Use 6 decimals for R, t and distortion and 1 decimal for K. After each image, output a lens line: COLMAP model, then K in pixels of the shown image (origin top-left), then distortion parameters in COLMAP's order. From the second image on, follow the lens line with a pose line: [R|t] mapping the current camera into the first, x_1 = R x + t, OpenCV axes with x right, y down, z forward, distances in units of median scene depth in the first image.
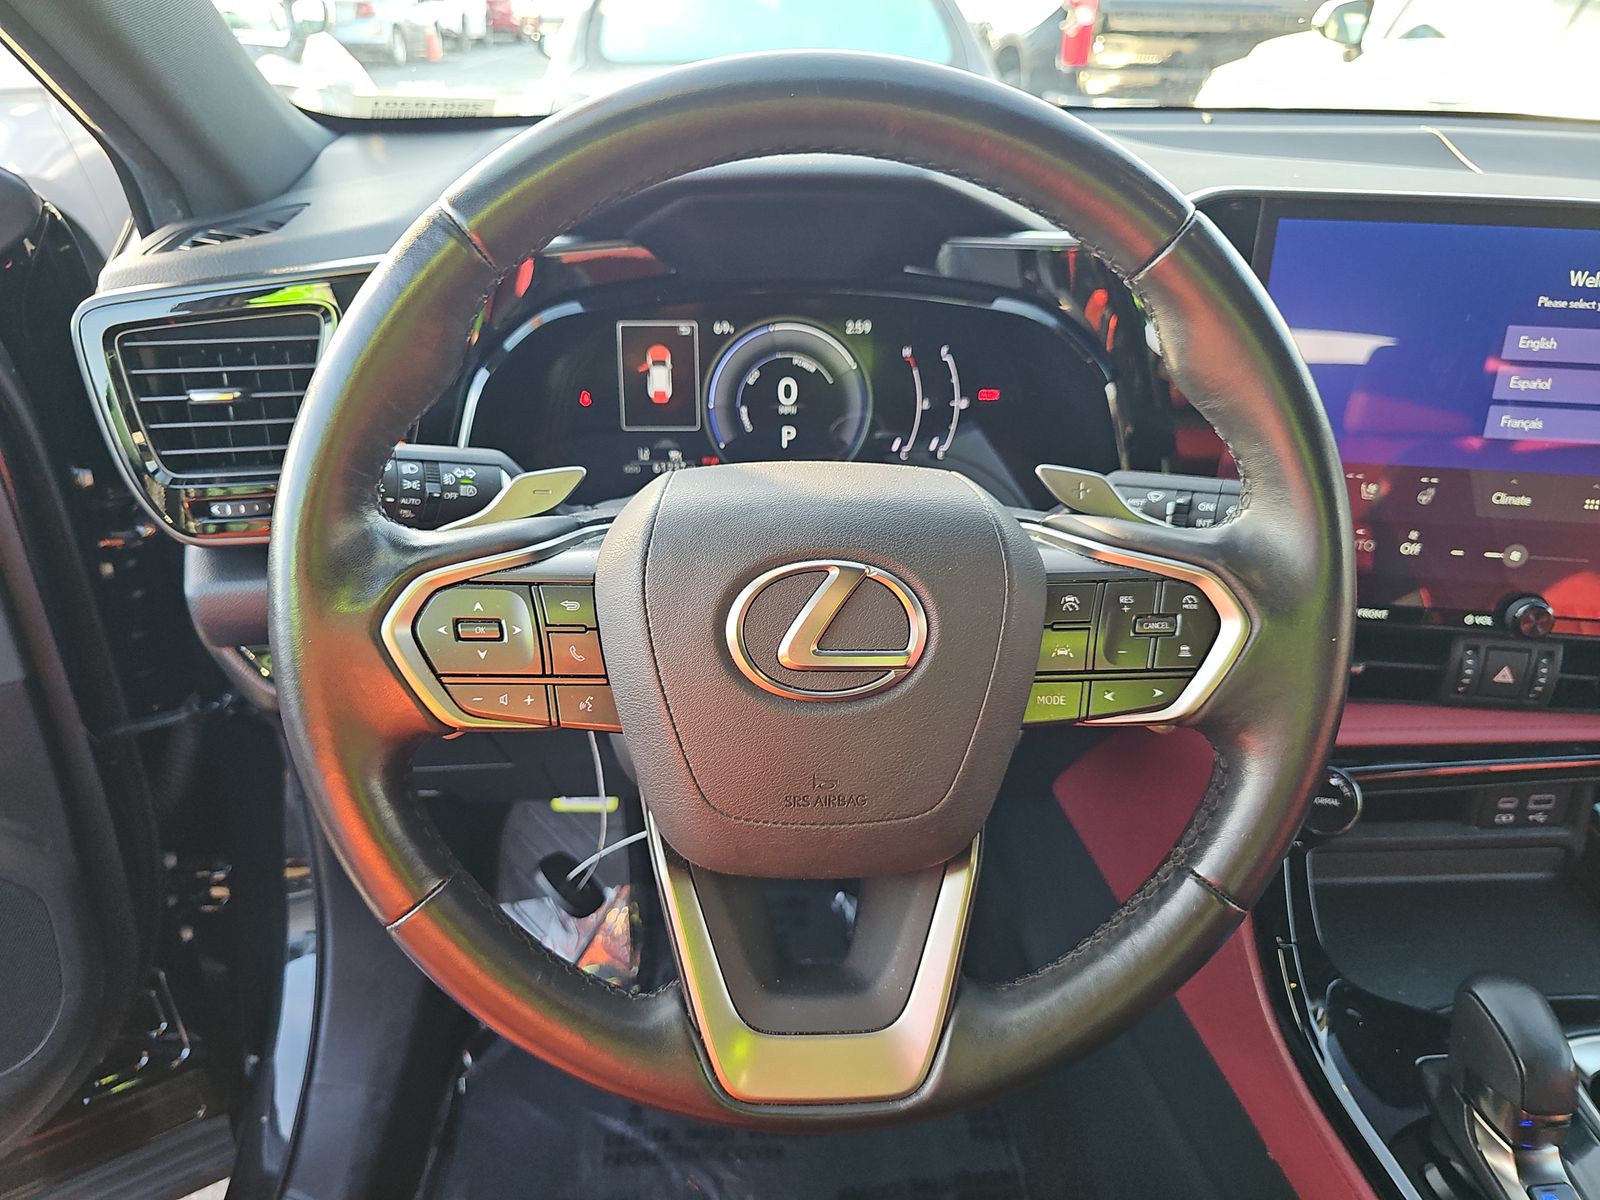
lens RADIAL K [[1095.7, 0, 800.0], [0, 1095.7, 600.0], [0, 0, 1]] dist [0.012570, 0.001981]
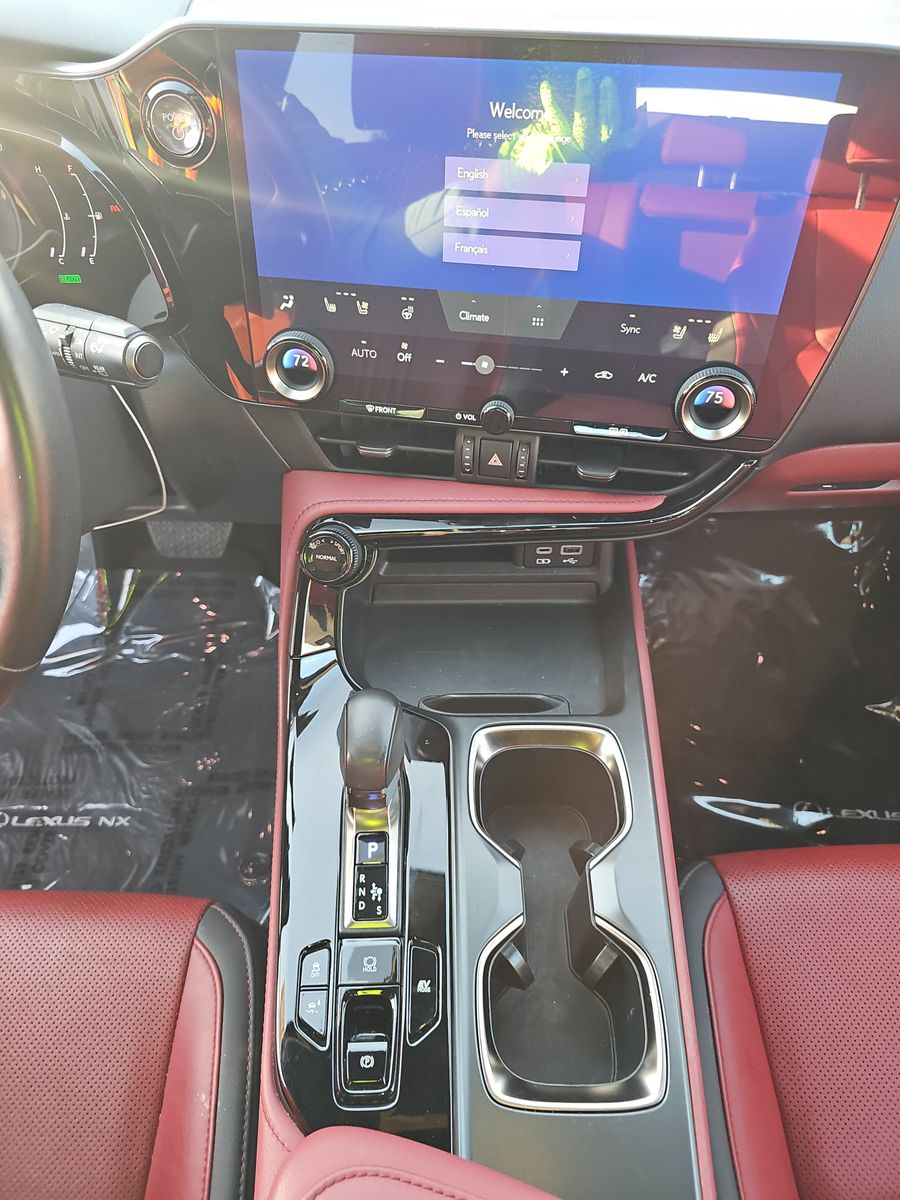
lens RADIAL K [[821.8, 0, 450.0], [0, 821.8, 600.0], [0, 0, 1]] dist [0.012570, 0.001981]
pose [[0.998230, 0.023789, -0.054503, 0.645636], [-0.004615, 0.944728, 0.327824, -0.089303], [0.059289, -0.326992, 0.943165, 0.055119]]
